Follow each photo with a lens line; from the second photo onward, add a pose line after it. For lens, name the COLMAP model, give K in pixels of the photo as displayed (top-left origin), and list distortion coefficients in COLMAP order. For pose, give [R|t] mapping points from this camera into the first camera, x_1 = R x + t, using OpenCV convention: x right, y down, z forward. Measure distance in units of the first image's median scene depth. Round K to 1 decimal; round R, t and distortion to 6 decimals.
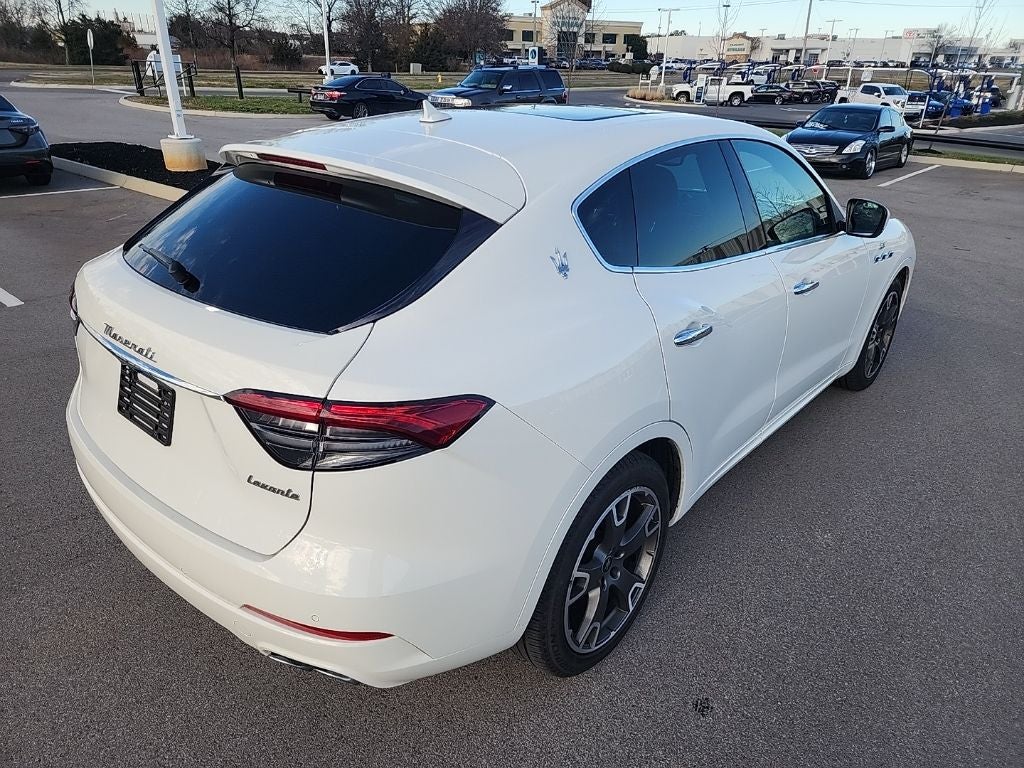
lens RADIAL K [[694.5, 0, 514.9], [0, 694.5, 388.5], [0, 0, 1]] dist [0.076285, -0.062034]
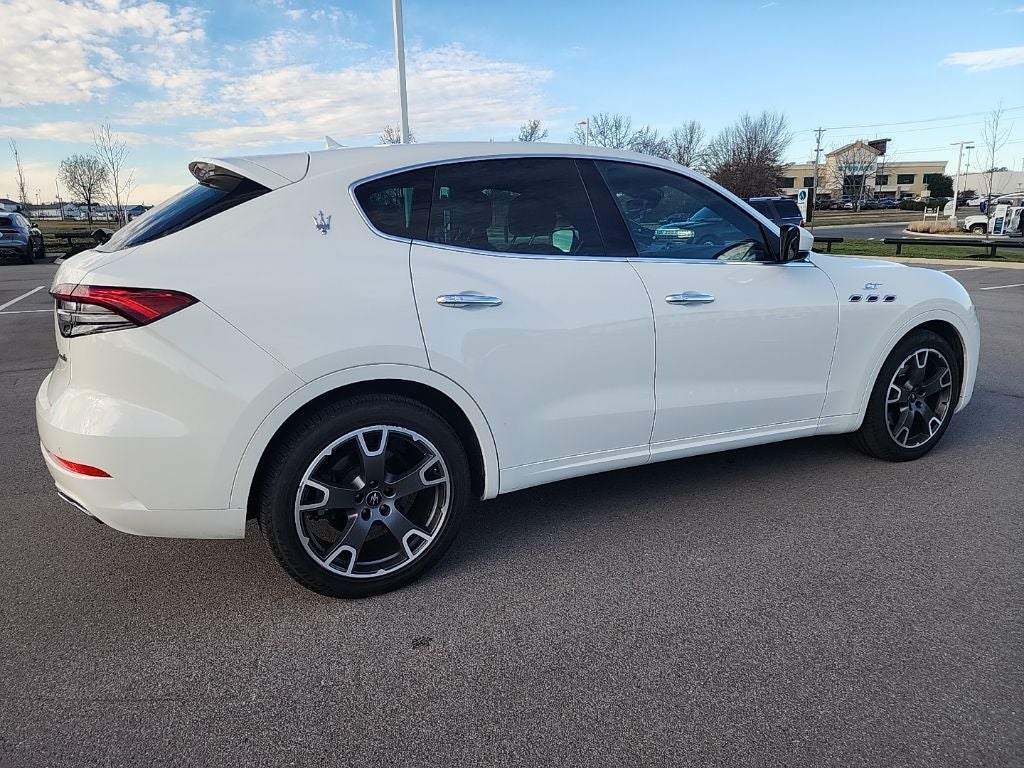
lens RADIAL K [[696.2, 0, 506.5], [0, 696.2, 382.0], [0, 0, 1]] dist [0.081879, -0.067806]
pose [[0.923679, 0.049708, -0.379930, 0.569938], [-0.125733, 0.975967, -0.177990, 0.186044], [0.361952, 0.212175, 0.907729, 0.021687]]
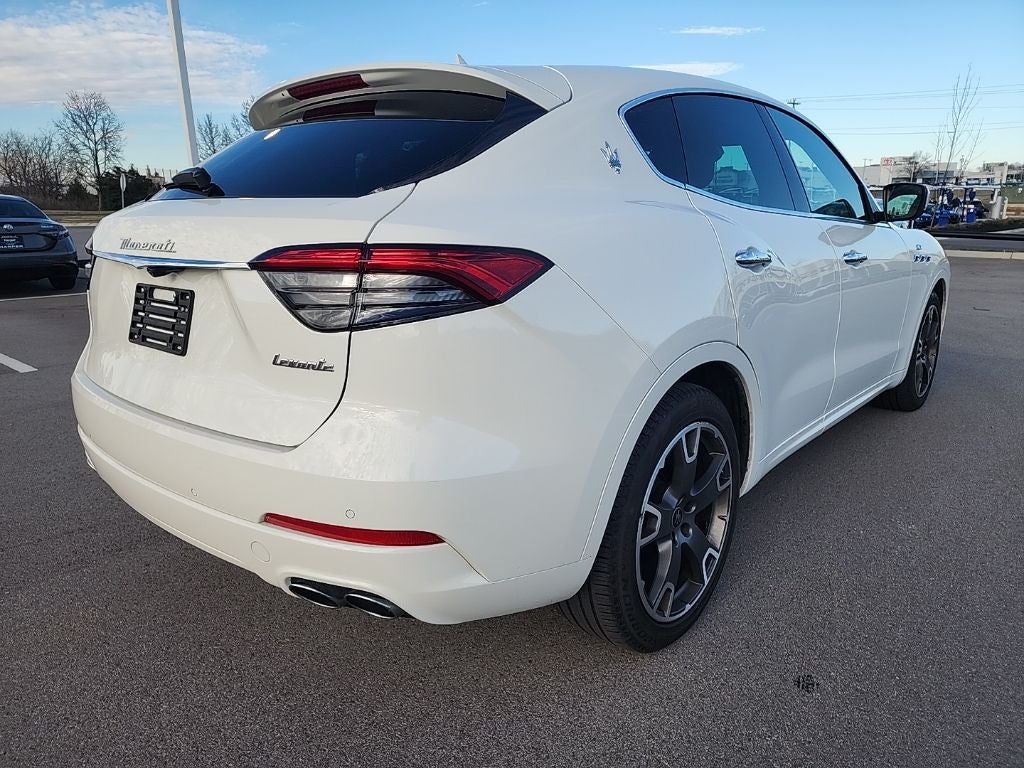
lens RADIAL K [[701.9, 0, 522.4], [0, 701.9, 380.3], [0, 0, 1]] dist [0.055644, -0.045172]
pose [[0.999448, -0.033093, -0.002978, -0.039741], [0.031969, 0.982178, -0.185216, 0.185457], [0.009055, 0.185019, 0.982693, 0.083080]]
